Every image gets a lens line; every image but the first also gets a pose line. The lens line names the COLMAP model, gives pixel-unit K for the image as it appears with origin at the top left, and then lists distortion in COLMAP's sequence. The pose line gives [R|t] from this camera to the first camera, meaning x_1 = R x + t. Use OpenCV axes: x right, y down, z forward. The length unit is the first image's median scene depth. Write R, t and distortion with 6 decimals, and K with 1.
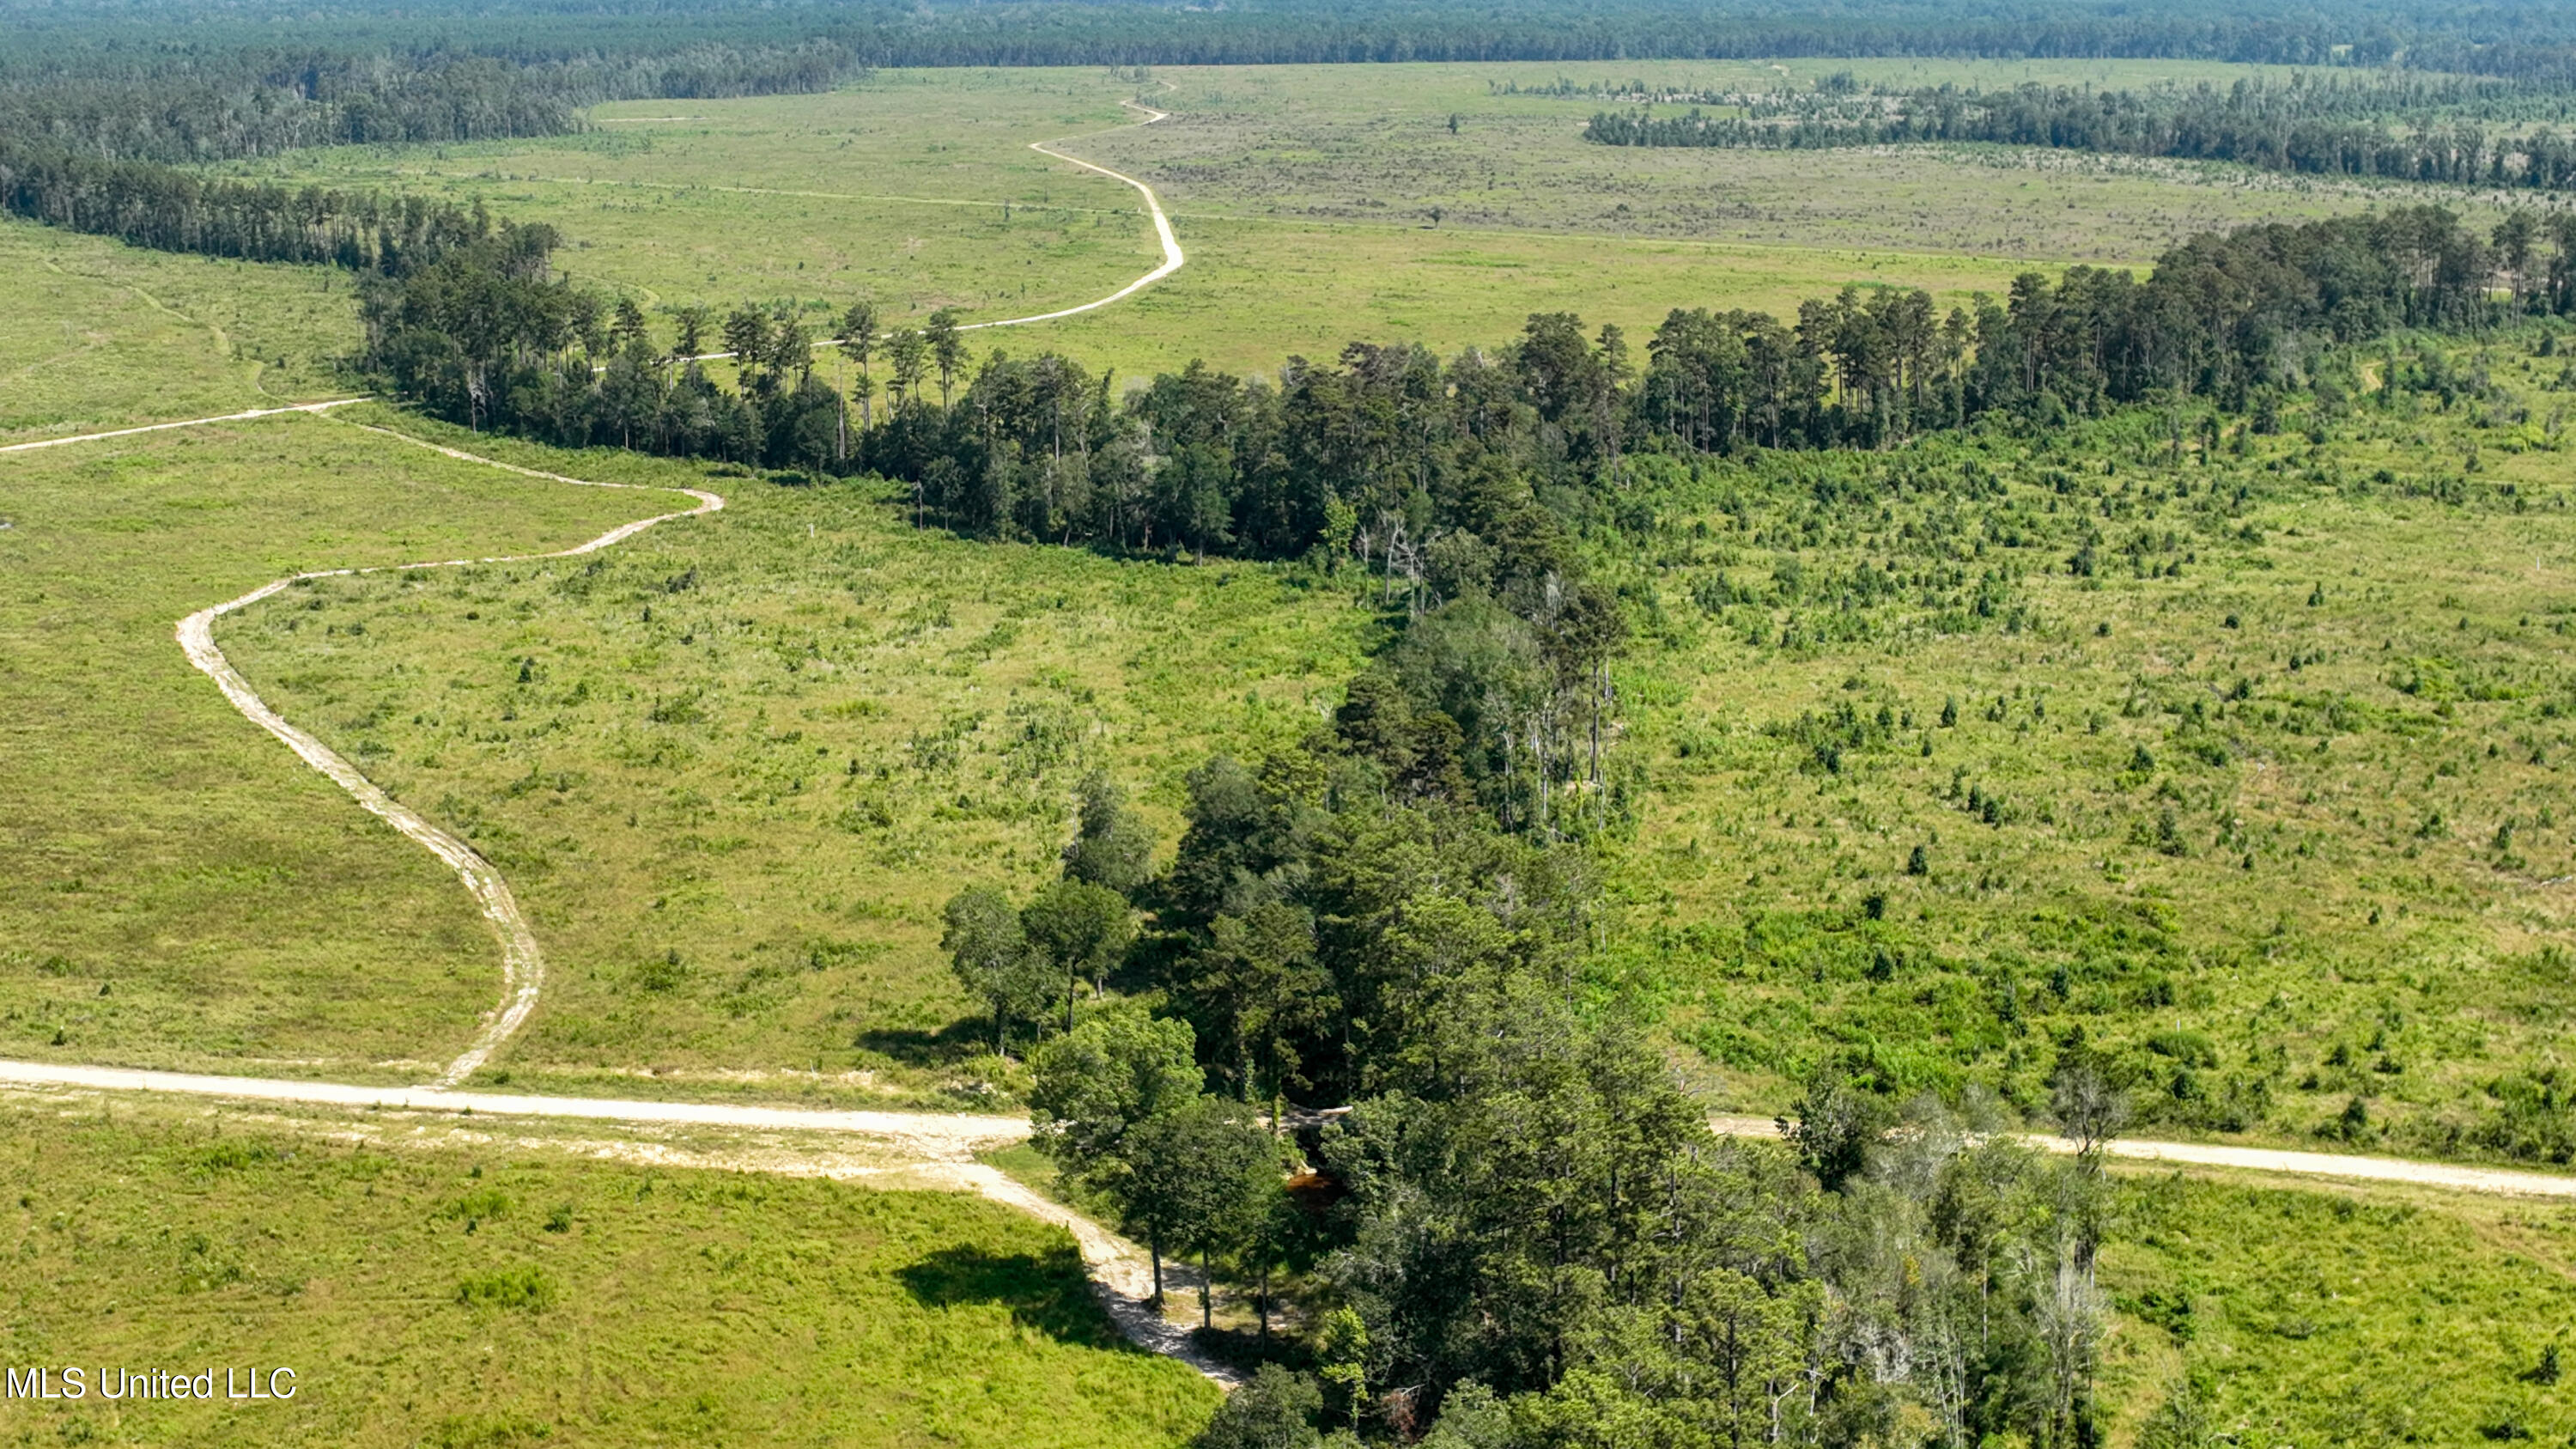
lens RADIAL K [[3593.2, 0, 1294.9], [0, 3593.2, 723.6], [0, 0, 1]] dist [-0.001931, 0.000000]
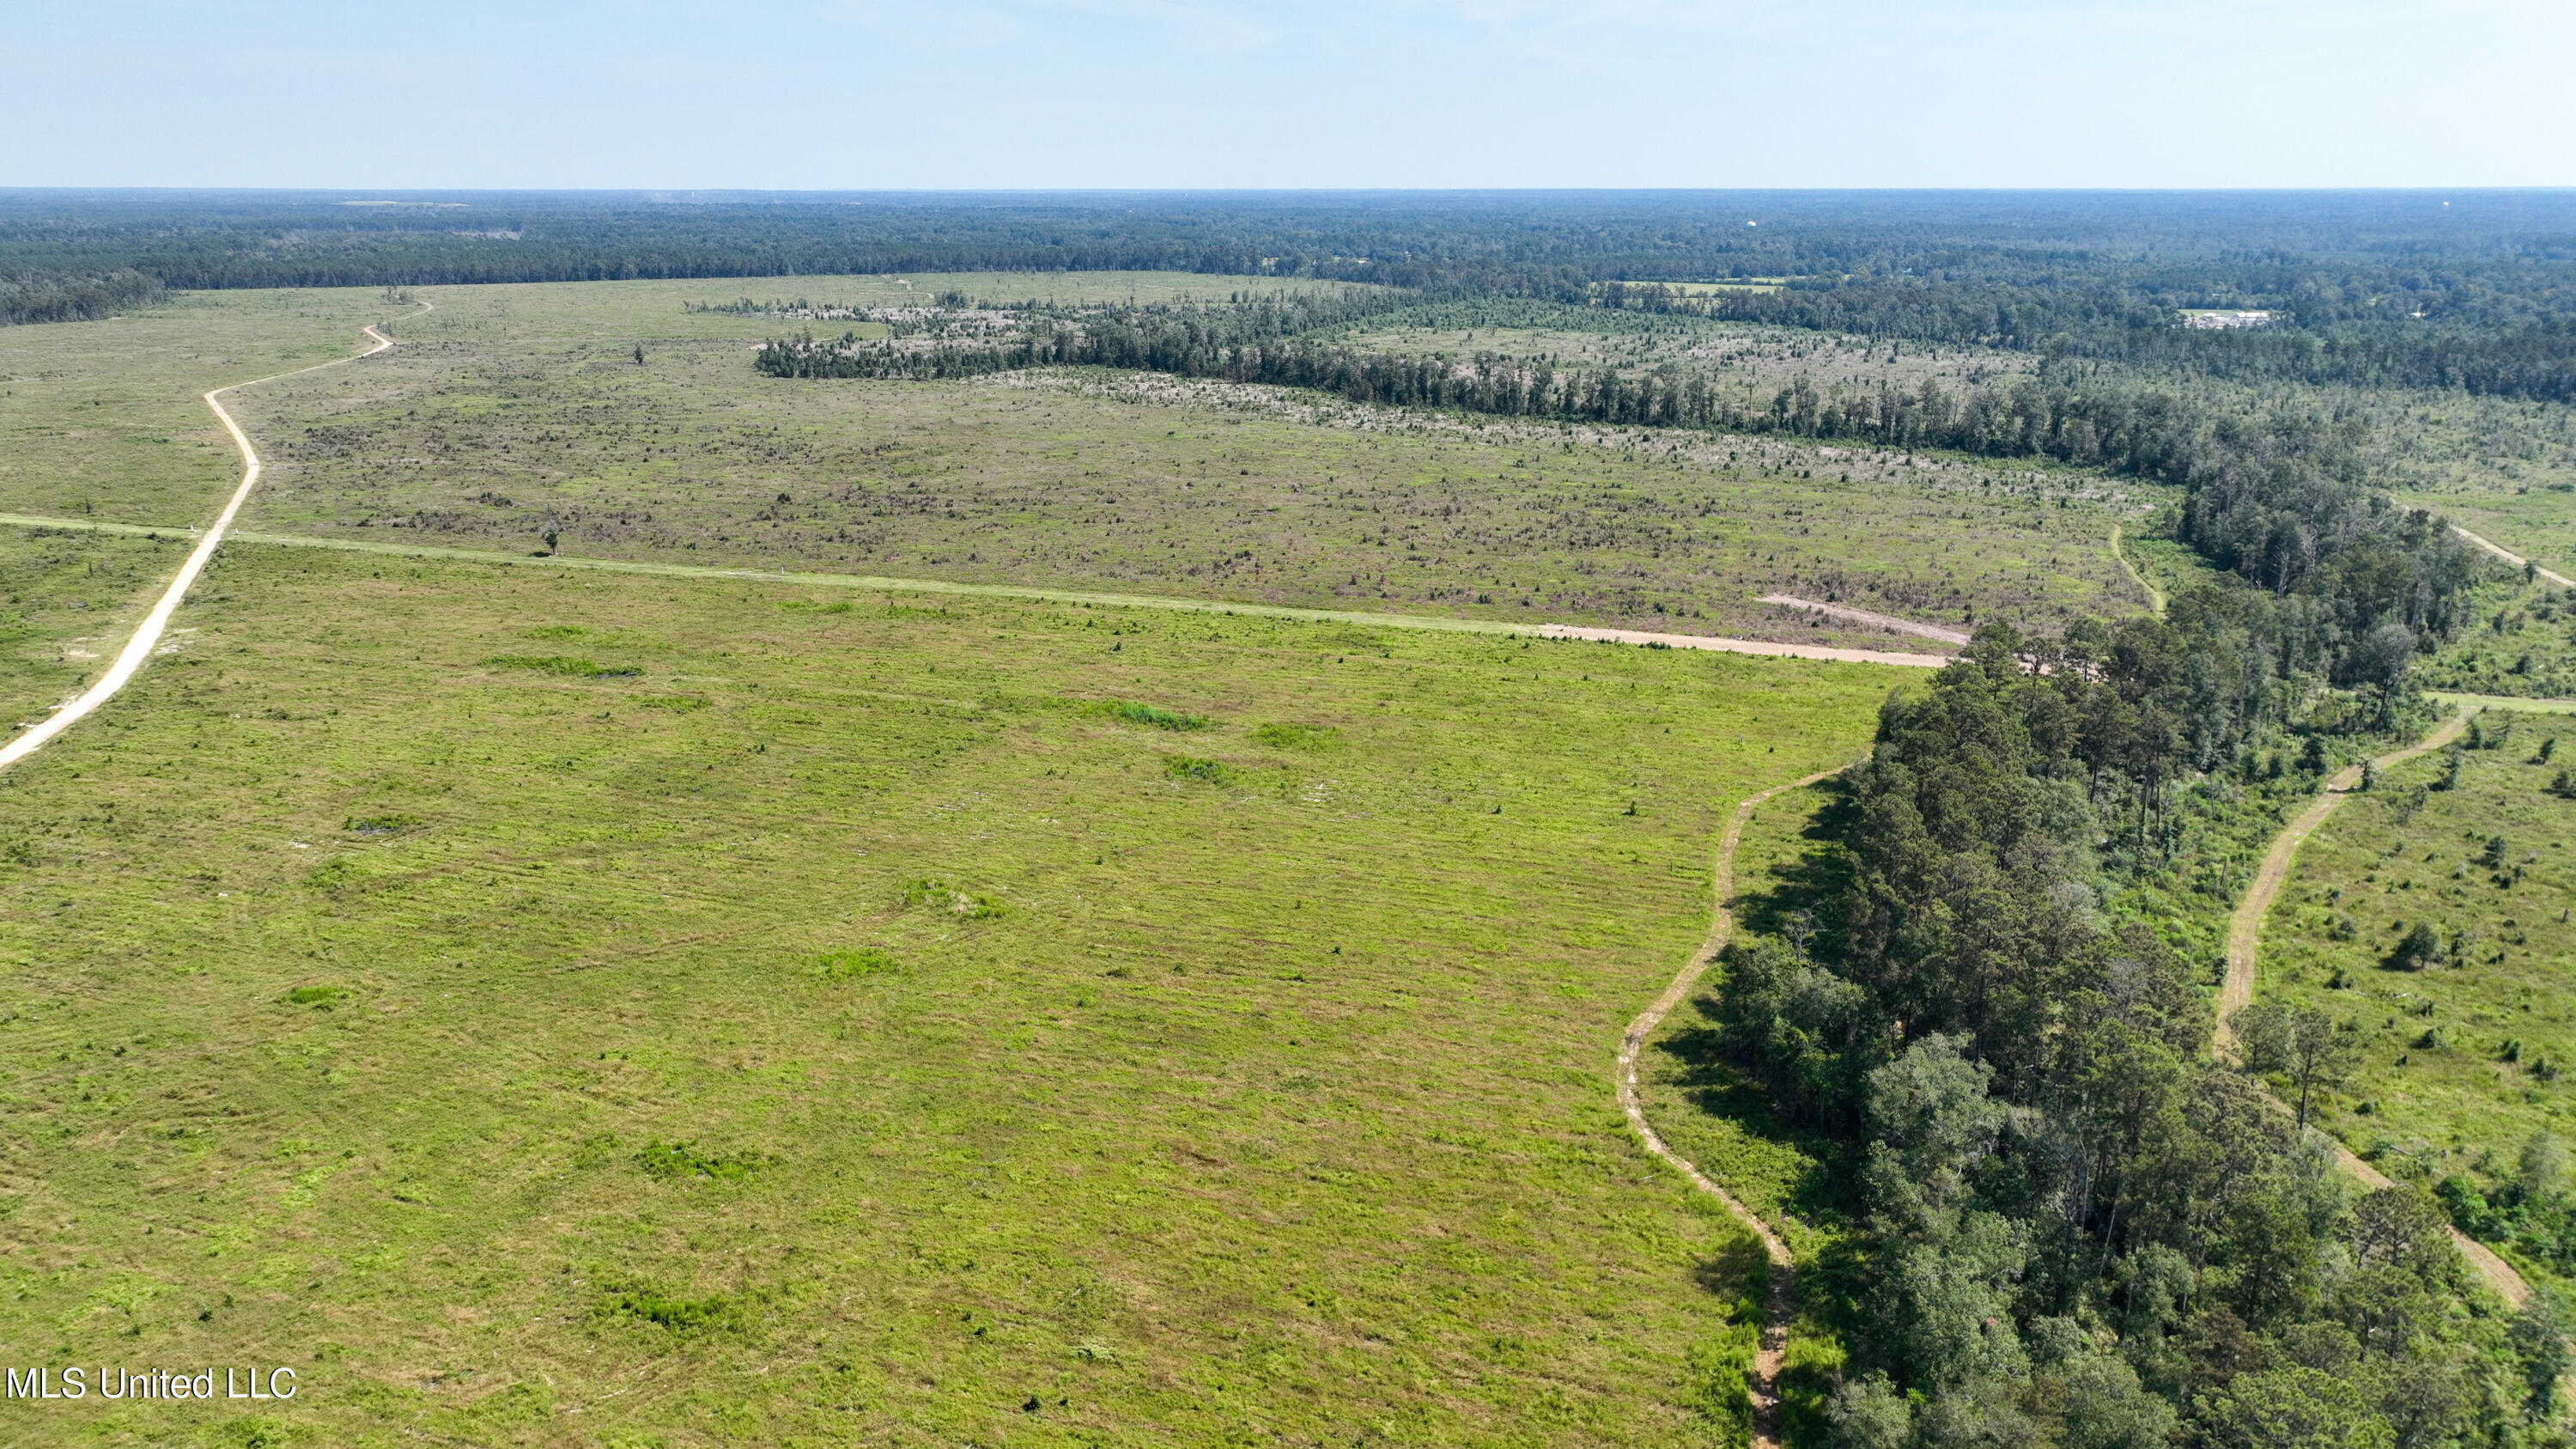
lens RADIAL K [[1809.1, 0, 1280.6], [0, 1809.1, 723.9], [0, 0, 1]] dist [-0.001986, 0.017992]
pose [[0.942530, -0.092794, 0.320976, 0.033248], [0.068755, 0.993967, 0.085459, -0.068269], [-0.326970, -0.058479, 0.943224, 0.301770]]
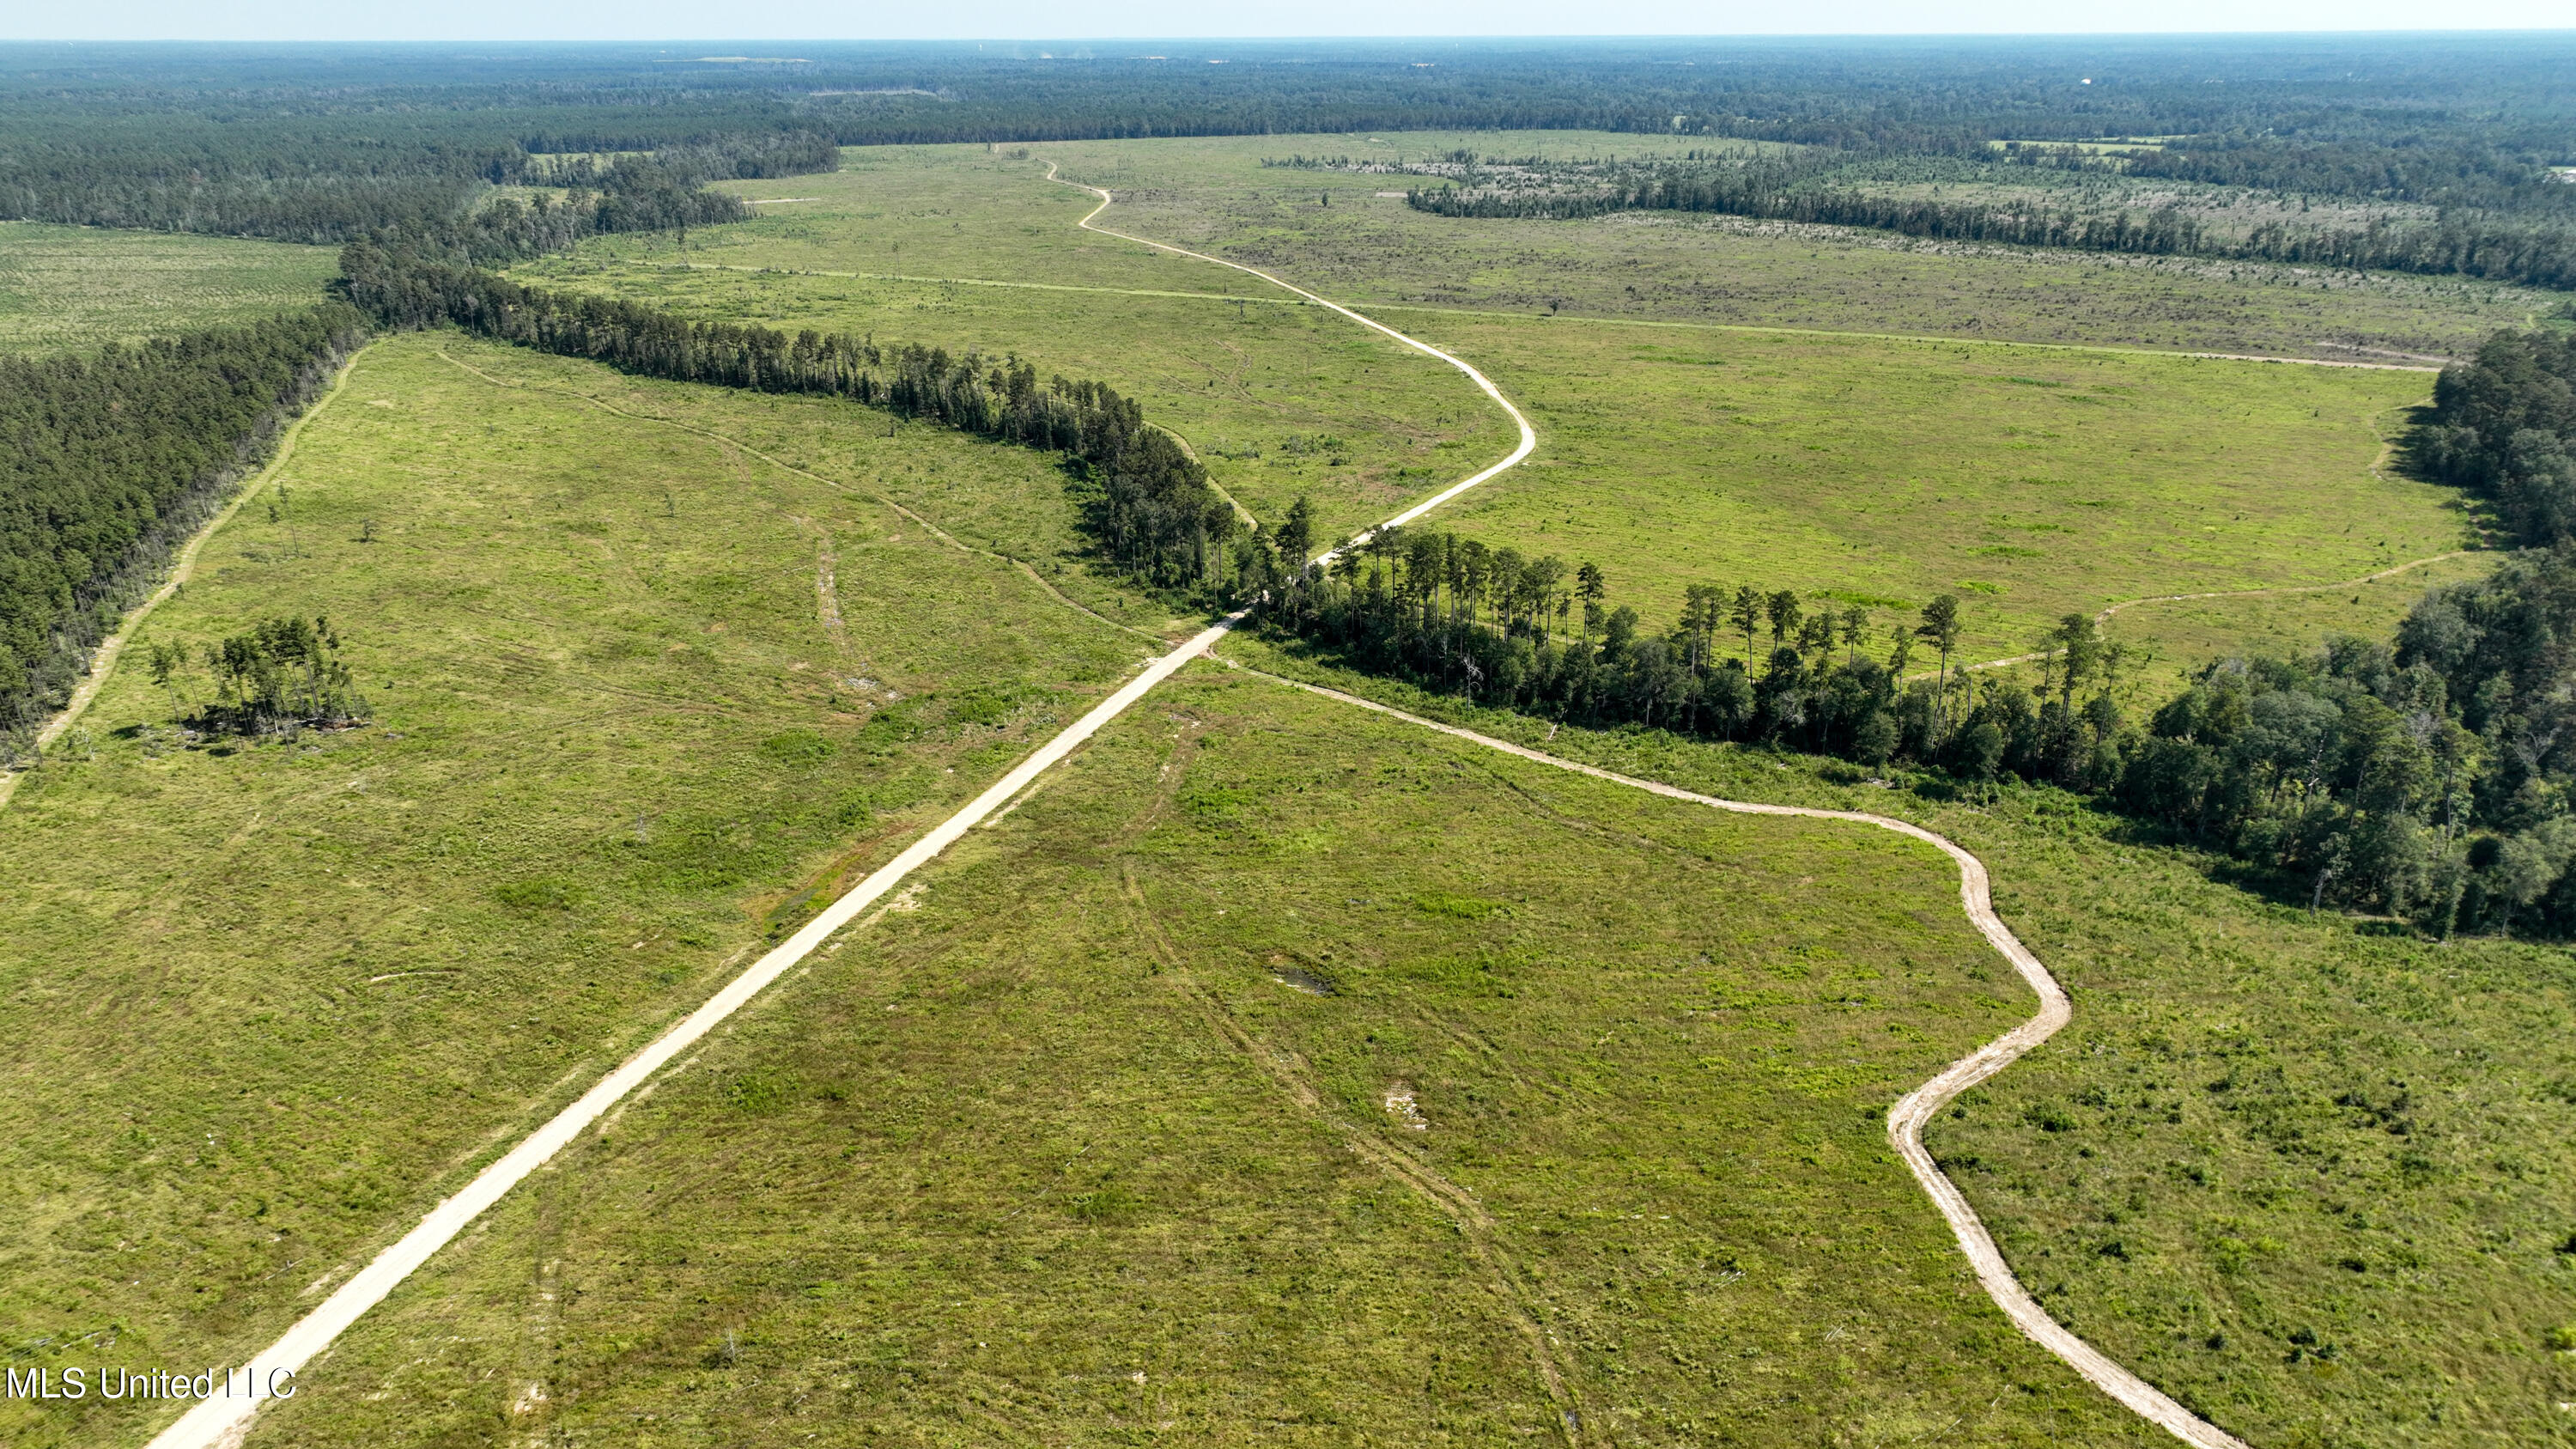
lens RADIAL K [[1809.1, 0, 1282.7], [0, 1809.1, 729.7], [0, 0, 1]] dist [-0.001986, 0.017992]
pose [[0.975305, -0.080625, 0.205621, -0.126663], [0.048325, 0.986331, 0.157531, -0.052011], [-0.215511, -0.143704, 0.965870, 0.166884]]
